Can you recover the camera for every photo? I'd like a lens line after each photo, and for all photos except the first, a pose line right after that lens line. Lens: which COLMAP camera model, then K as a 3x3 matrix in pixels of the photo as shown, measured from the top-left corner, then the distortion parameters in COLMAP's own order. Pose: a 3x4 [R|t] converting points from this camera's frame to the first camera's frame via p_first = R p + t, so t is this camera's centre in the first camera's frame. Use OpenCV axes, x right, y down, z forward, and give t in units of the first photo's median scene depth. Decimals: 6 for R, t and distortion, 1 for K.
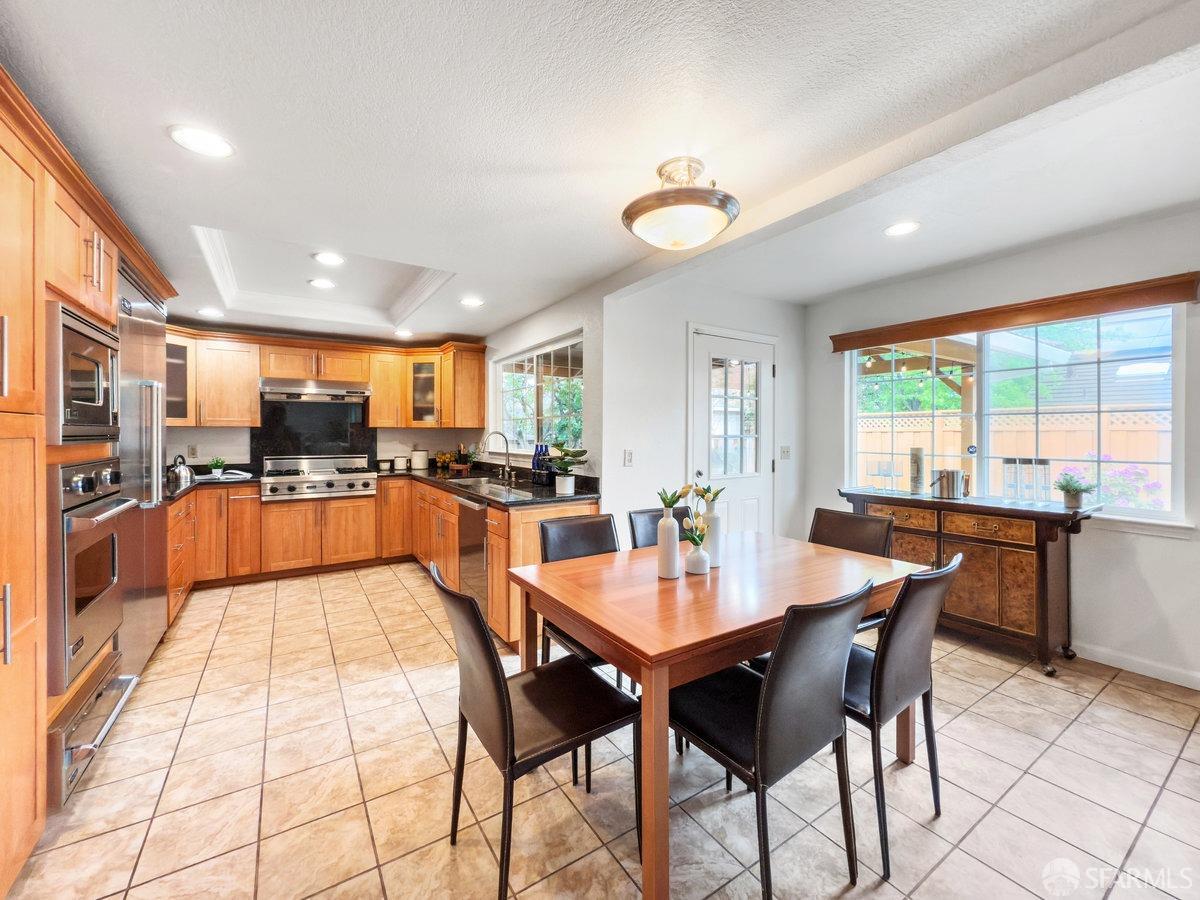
lens RADIAL K [[483.9, 0, 595.8], [0, 483.9, 430.6], [0, 0, 1]] dist [0.001321, 0.000100]
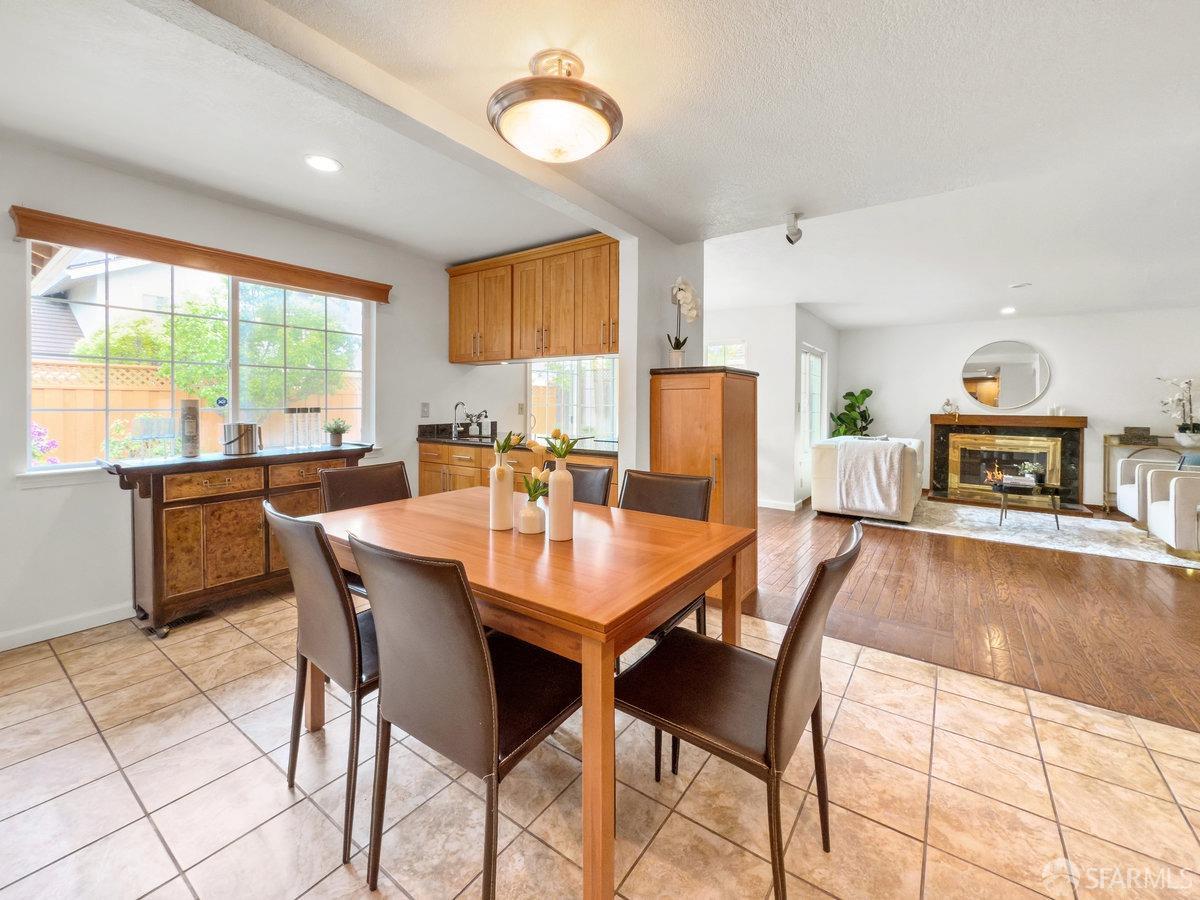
lens RADIAL K [[498.7, 0, 600.0], [0, 498.7, 410.0], [0, 0, 1]] dist [0.000249, -0.000301]
pose [[-0.371402, -0.016837, 0.928319, -0.280191], [-0.014957, 0.999814, 0.012150, 0.025286], [-0.928351, -0.009372, -0.371585, 0.516998]]
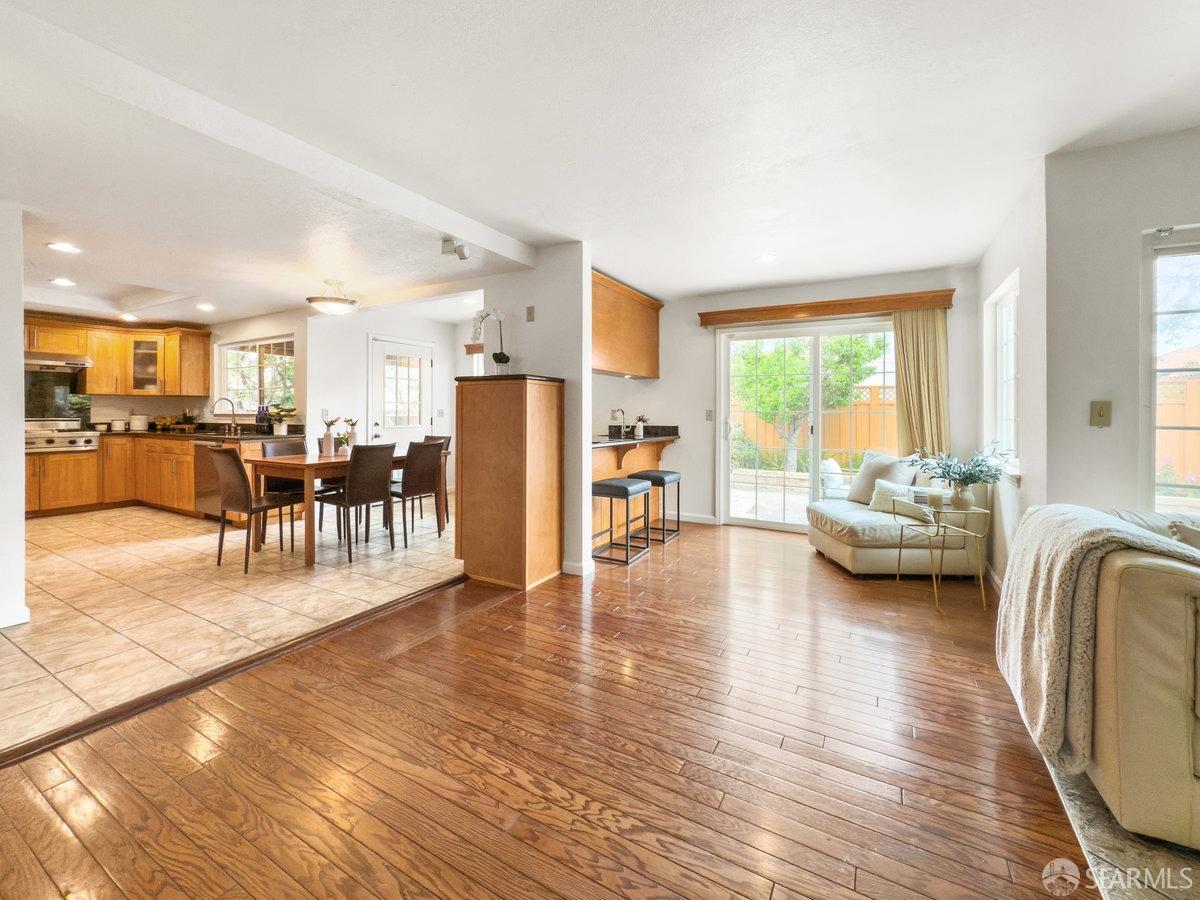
lens RADIAL K [[498.7, 0, 600.0], [0, 498.7, 410.0], [0, 0, 1]] dist [0.000249, -0.000301]
pose [[0.885634, 0.002301, 0.464378, 0.078250], [-0.004646, 0.999982, 0.003905, 0.023968], [-0.464360, -0.005616, 0.885629, -0.706115]]
